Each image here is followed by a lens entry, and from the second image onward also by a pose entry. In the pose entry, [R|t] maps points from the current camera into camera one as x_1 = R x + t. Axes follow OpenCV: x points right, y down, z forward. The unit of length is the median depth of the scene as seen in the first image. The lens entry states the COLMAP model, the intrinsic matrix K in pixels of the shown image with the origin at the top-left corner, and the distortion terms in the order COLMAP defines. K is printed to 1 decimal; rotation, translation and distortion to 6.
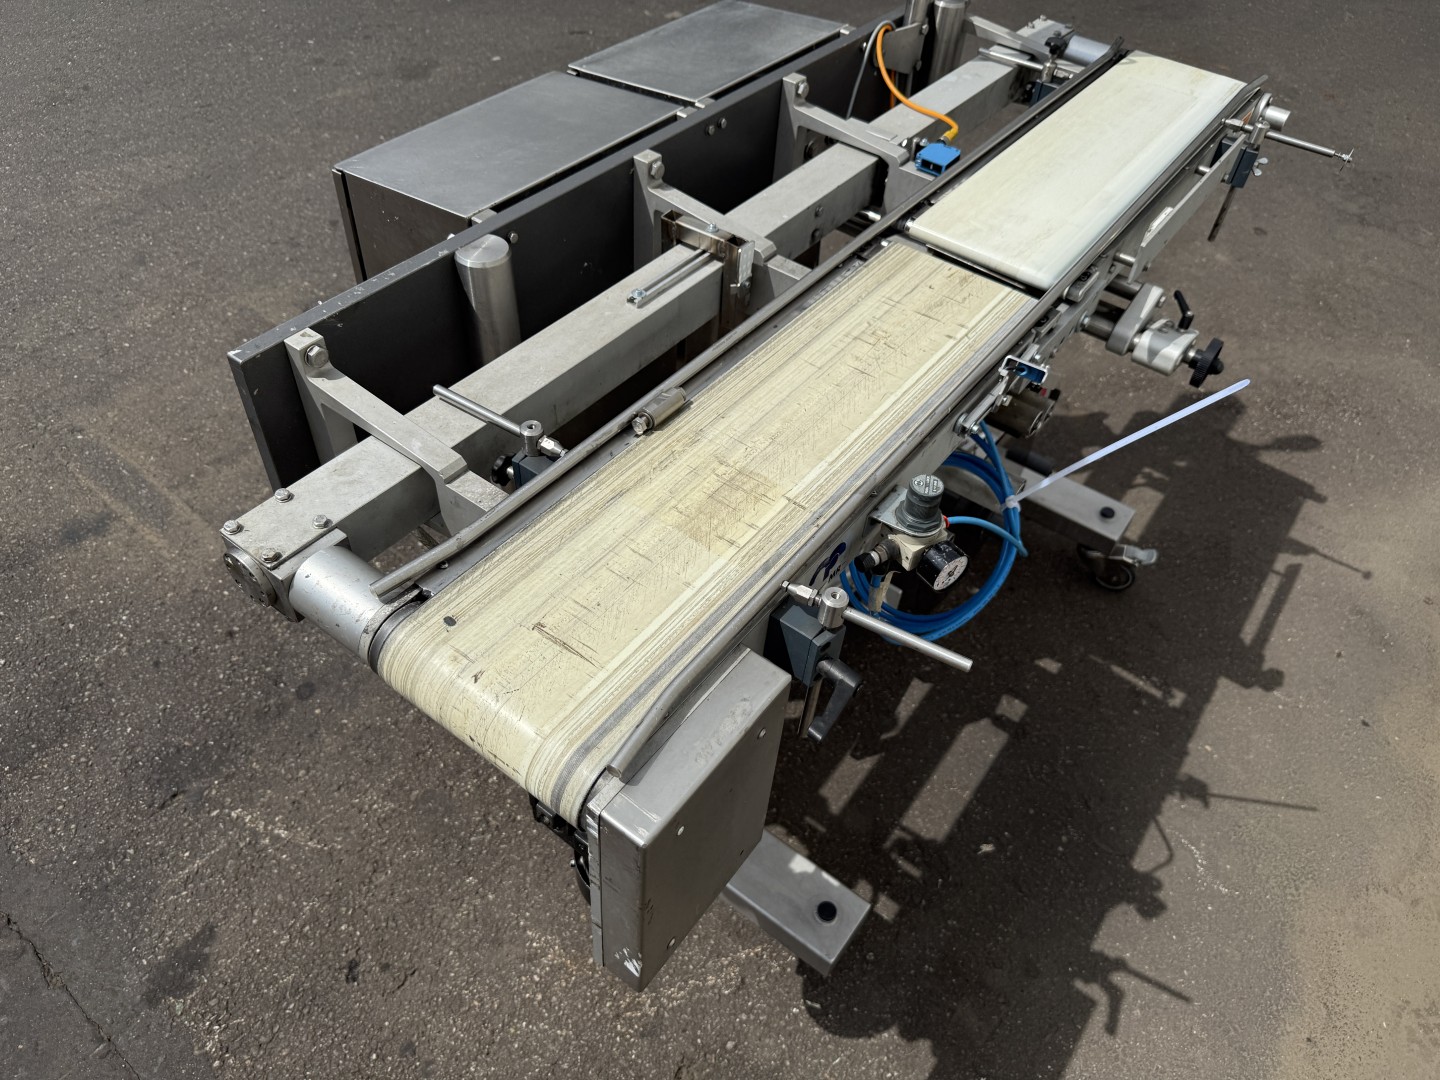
lens RADIAL K [[1025.5, 0, 720.0], [0, 1025.5, 524.8], [0, 0, 1]] dist [0.014007, -0.026837]
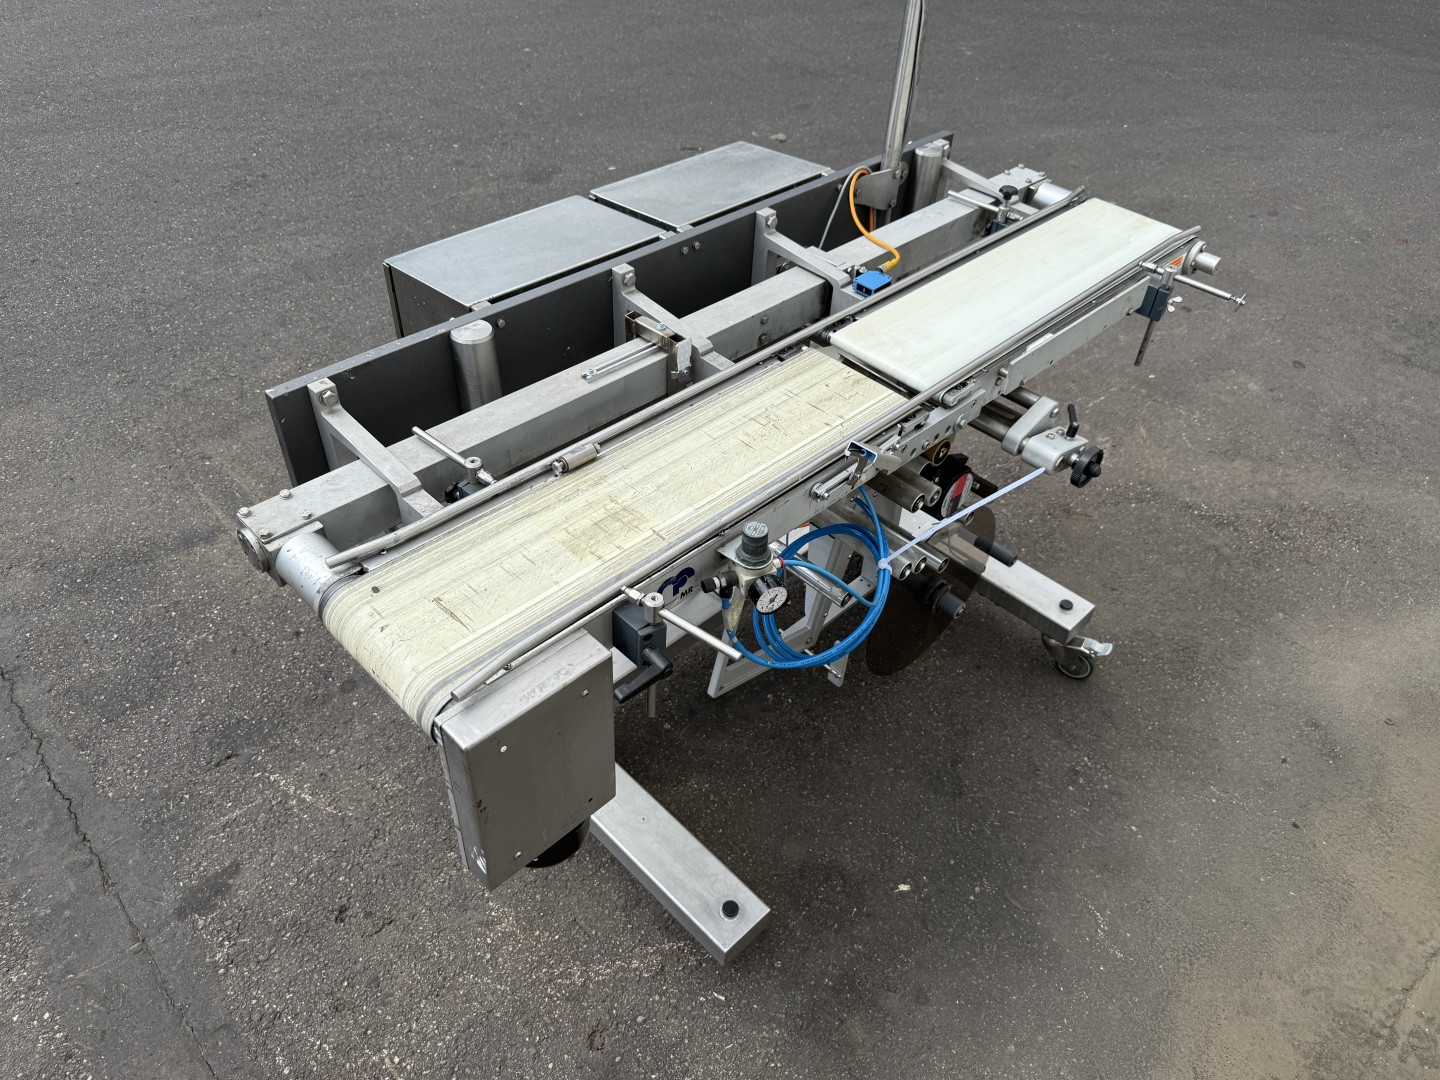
lens RADIAL K [[1009.9, 0, 720.0], [0, 1009.9, 540.0], [0, 0, 1]] dist [0.043642, -0.068712]
pose [[0.989062, 0.089474, -0.117265, 0.176245], [-0.097697, 0.993002, -0.066348, 0.036592], [0.110508, 0.077078, 0.990882, -0.157366]]
